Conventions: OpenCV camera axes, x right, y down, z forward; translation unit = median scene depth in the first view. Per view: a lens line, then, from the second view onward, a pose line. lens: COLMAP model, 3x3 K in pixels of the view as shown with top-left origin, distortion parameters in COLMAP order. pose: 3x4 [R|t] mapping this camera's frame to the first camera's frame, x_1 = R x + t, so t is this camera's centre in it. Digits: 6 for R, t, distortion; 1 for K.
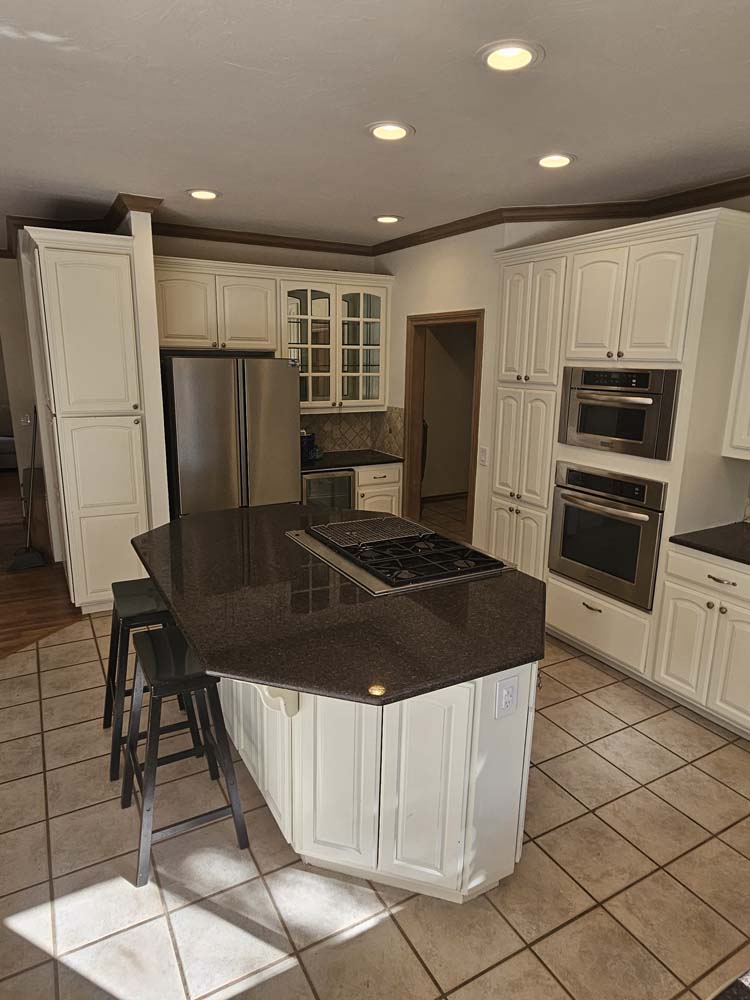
lens RADIAL K [[612.7, 0, 375.9], [0, 612.7, 494.9], [0, 0, 1]] dist [-0.005147, -0.000364]
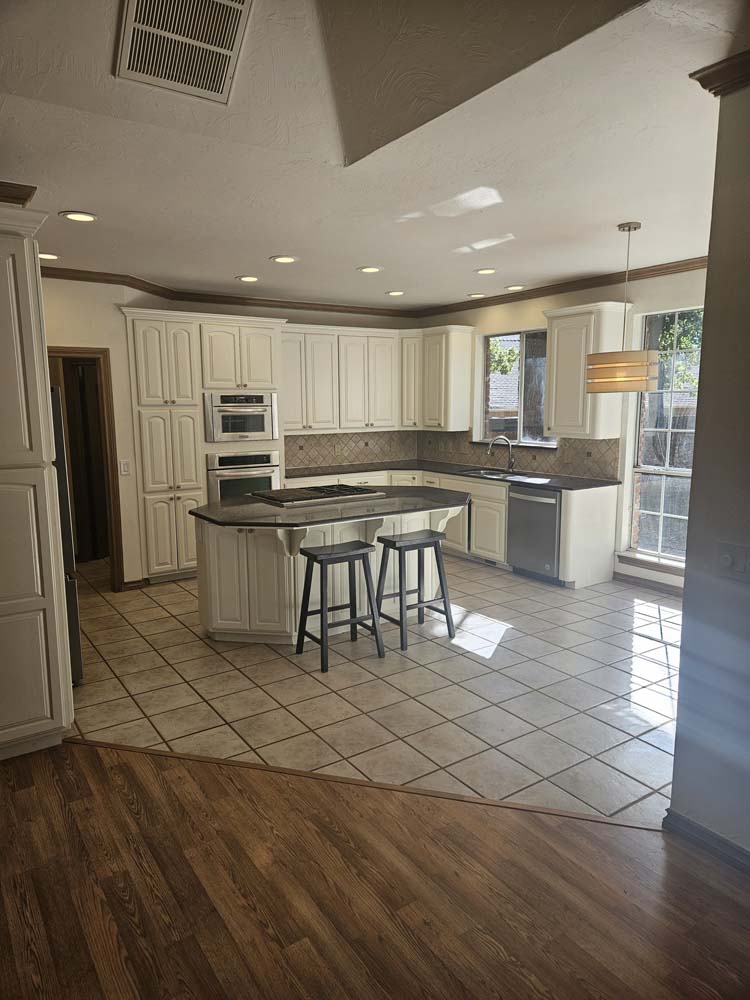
lens RADIAL K [[670.7, 0, 374.8], [0, 670.7, 506.1], [0, 0, 1]] dist [0.008484, 0.000638]
pose [[-0.089516, -0.174154, 0.980641, -1.397001], [0.224022, 0.955844, 0.190200, -0.155346], [-0.970464, 0.236711, -0.046549, 0.695201]]
